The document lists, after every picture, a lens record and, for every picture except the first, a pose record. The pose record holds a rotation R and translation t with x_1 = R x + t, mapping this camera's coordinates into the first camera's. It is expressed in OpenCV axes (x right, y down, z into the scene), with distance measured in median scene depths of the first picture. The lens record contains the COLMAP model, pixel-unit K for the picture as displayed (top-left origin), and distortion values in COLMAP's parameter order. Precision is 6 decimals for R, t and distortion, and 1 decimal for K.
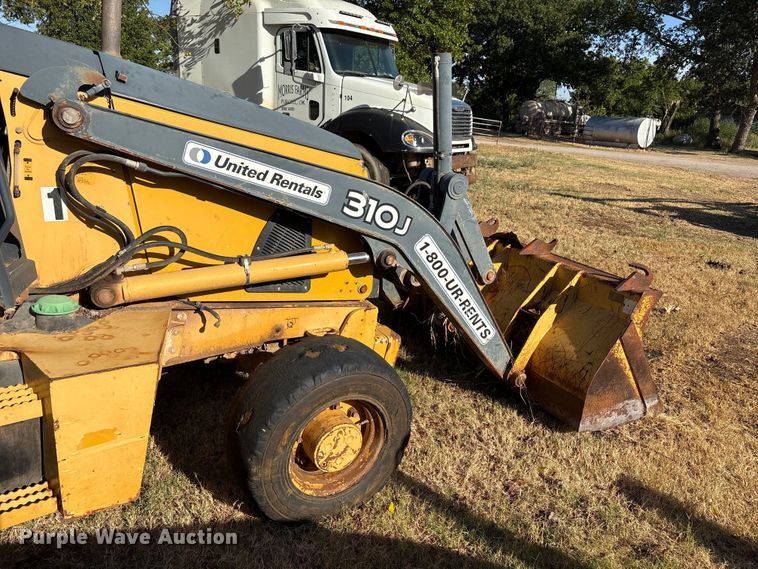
lens RADIAL K [[567.3, 0, 380.7], [0, 567.3, 285.0], [0, 0, 1]] dist [0.060234, -0.067541]
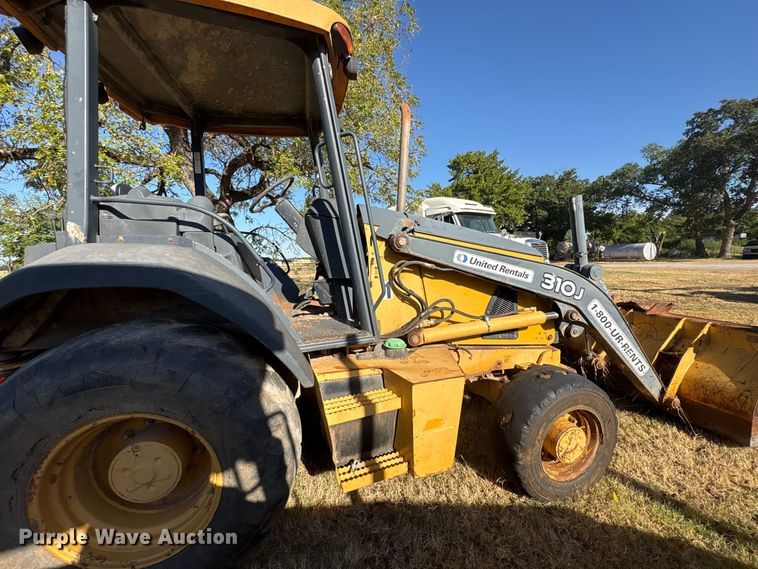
lens RADIAL K [[302.3, 0, 379.9], [0, 302.3, 284.5], [0, 0, 1]] dist [-0.001707, 0.000926]
pose [[0.953521, -0.079822, -0.290563, -0.220520], [0.013613, 0.974702, -0.223092, 0.044103], [0.301020, 0.208768, 0.930485, 0.052933]]
